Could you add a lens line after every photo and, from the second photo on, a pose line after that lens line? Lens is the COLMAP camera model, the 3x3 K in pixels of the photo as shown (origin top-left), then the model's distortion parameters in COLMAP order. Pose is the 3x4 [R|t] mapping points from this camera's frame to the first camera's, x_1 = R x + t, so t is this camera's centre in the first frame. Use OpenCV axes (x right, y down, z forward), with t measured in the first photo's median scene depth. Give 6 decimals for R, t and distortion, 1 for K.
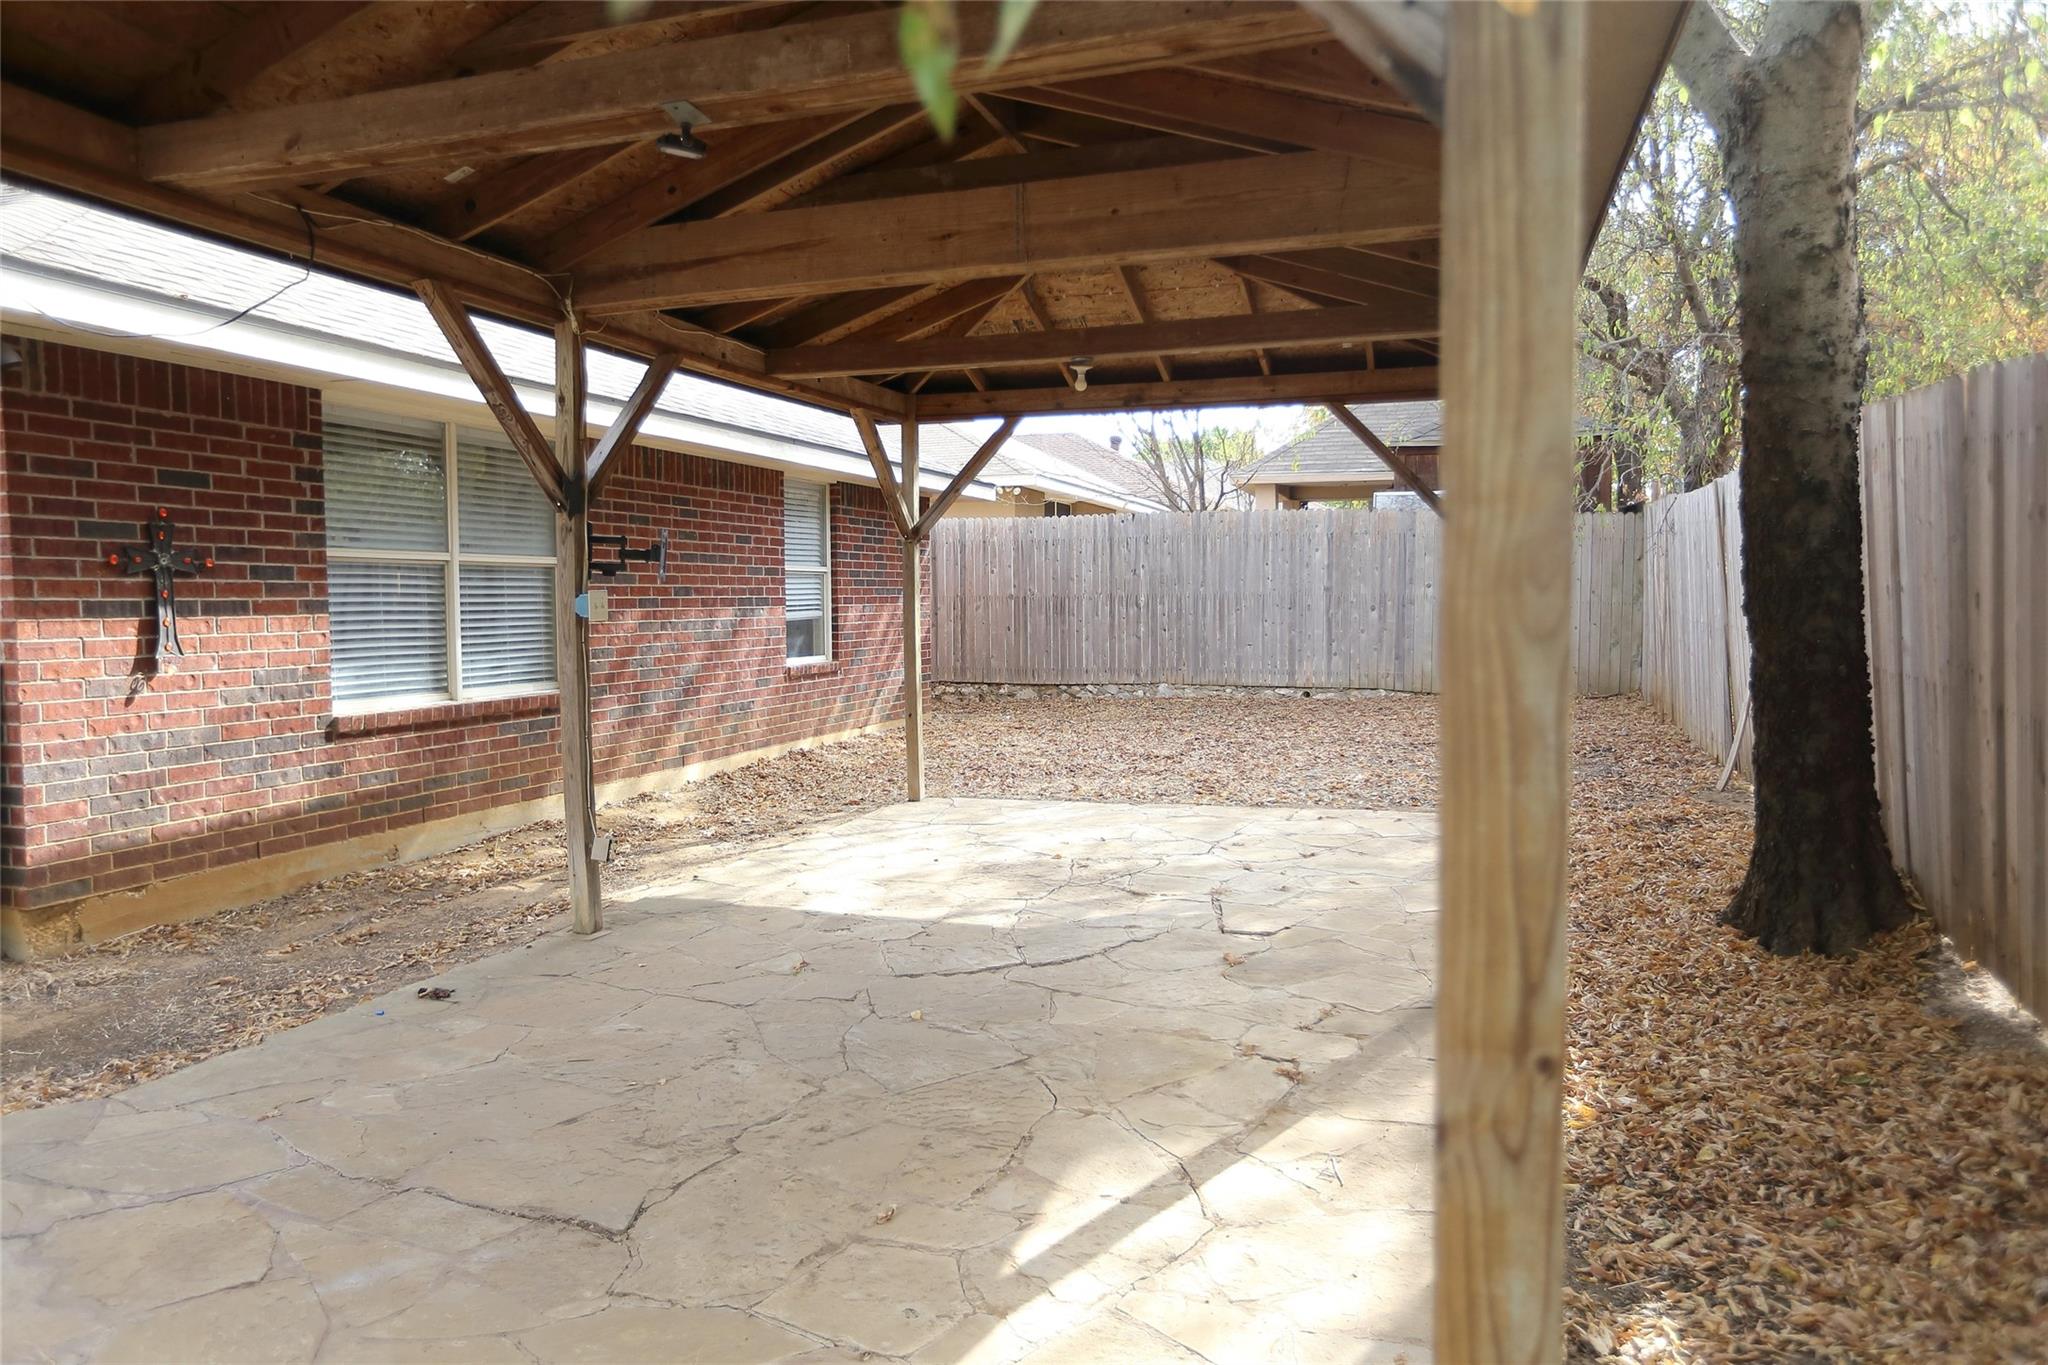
lens RADIAL K [[1317.6, 0, 1010.0], [0, 1317.6, 675.4], [0, 0, 1]] dist [-0.048747, 0.064229]
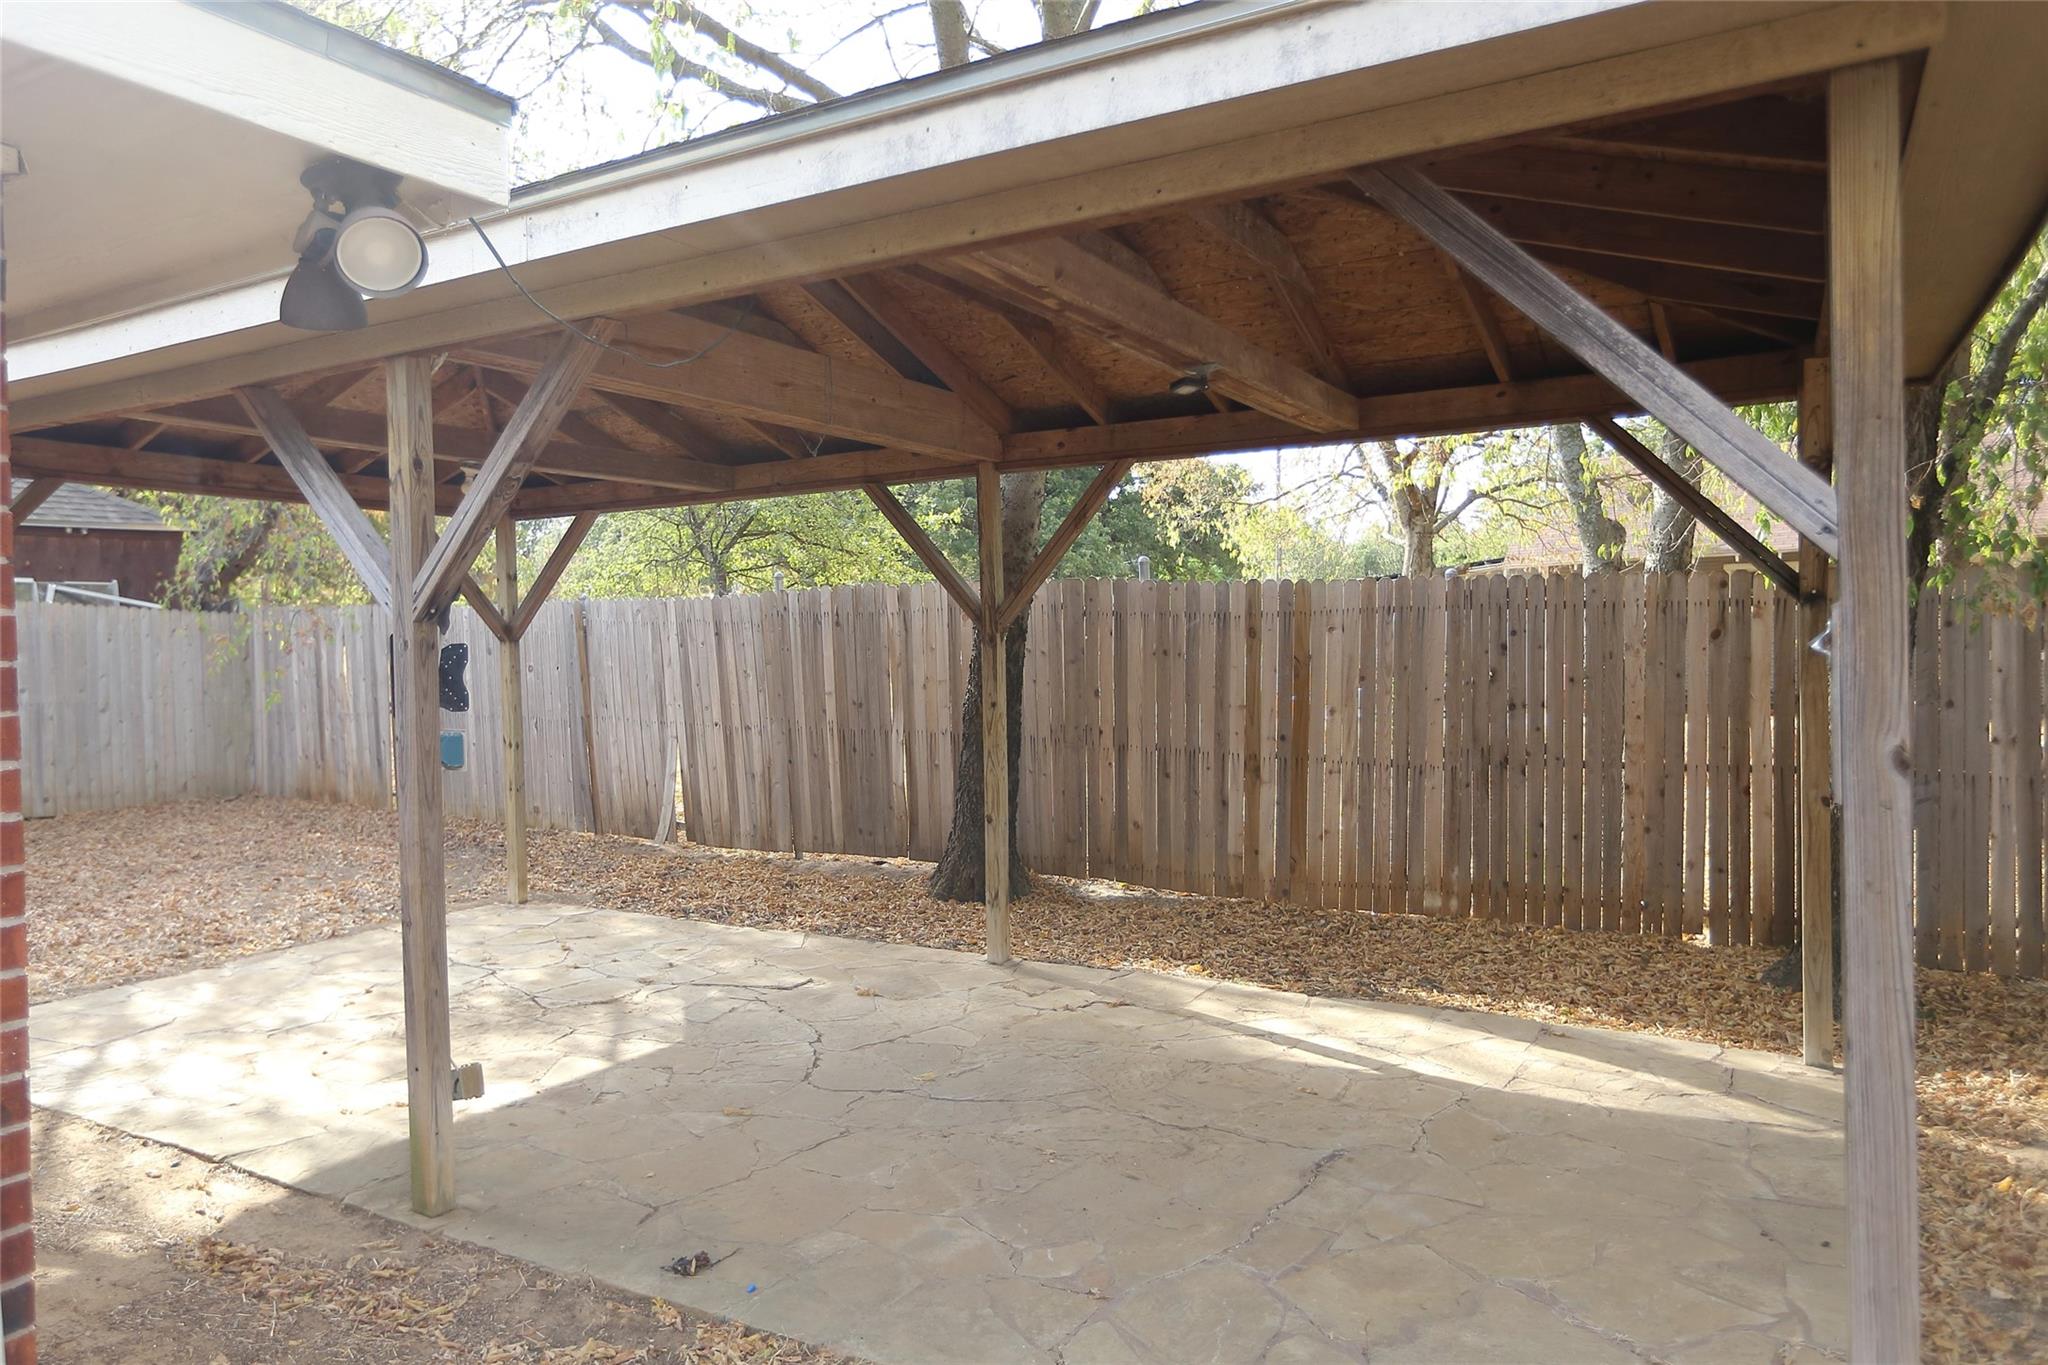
lens RADIAL K [[1397.1, 0, 948.7], [0, 1397.1, 686.8], [0, 0, 1]] dist [-0.050585, 0.072280]
pose [[0.212178, -0.022008, 0.976983, -1.291409], [0.078256, 0.996918, 0.005461, -0.090529], [-0.974093, 0.075296, 0.213247, 0.717280]]
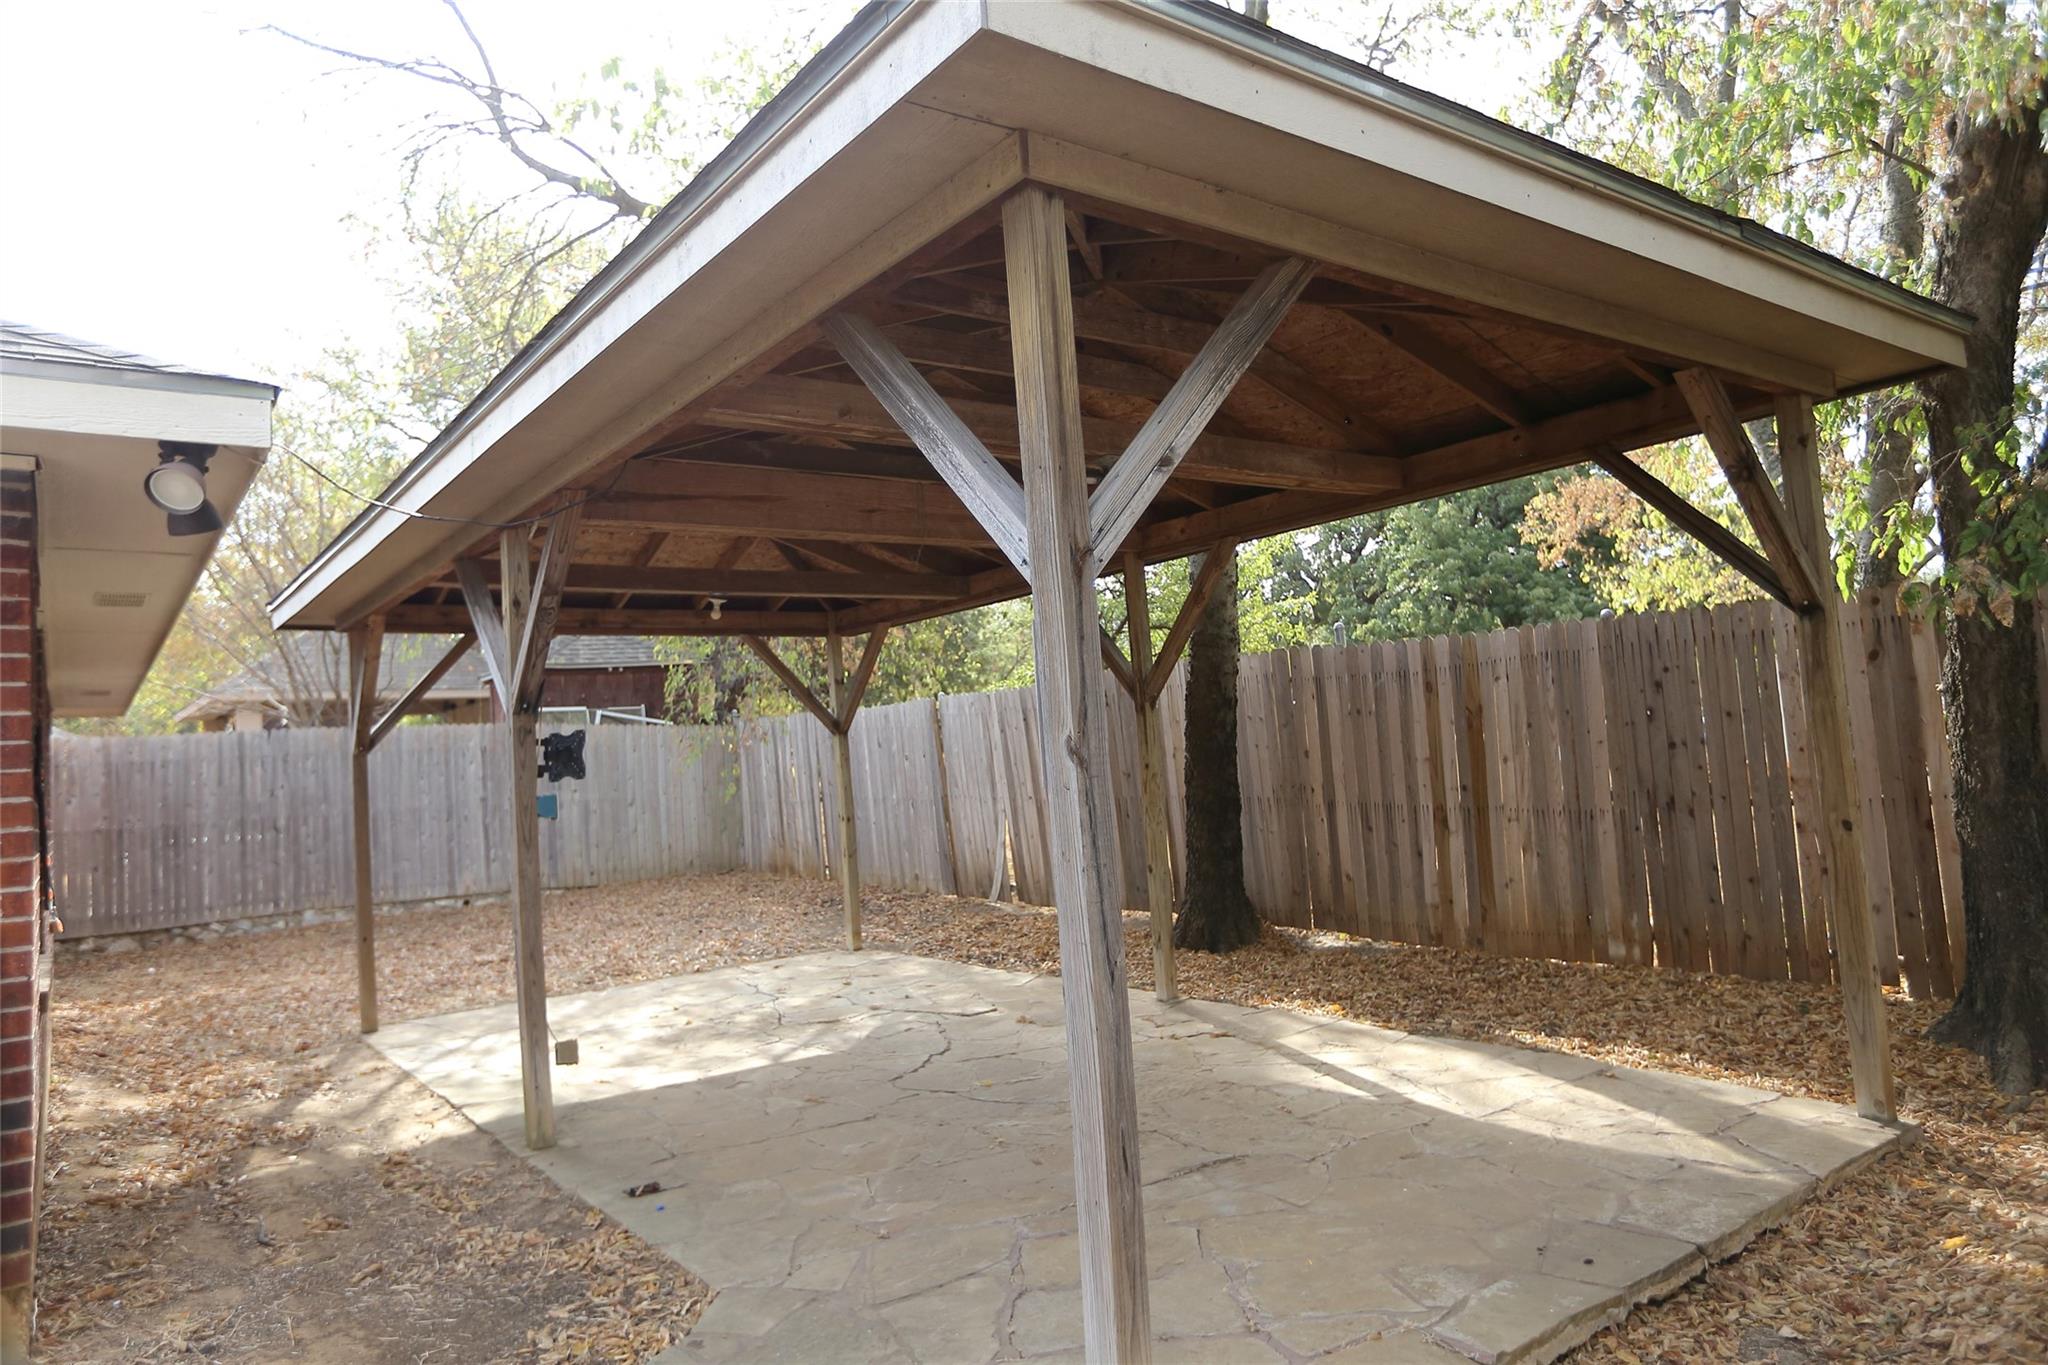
lens RADIAL K [[1317.6, 0, 1010.0], [0, 1317.6, 675.4], [0, 0, 1]] dist [-0.048747, 0.064229]
pose [[0.567987, 0.027458, 0.822579, -1.208034], [0.112178, 0.987534, -0.110422, -0.002056], [-0.815357, 0.154994, 0.557827, 0.171503]]
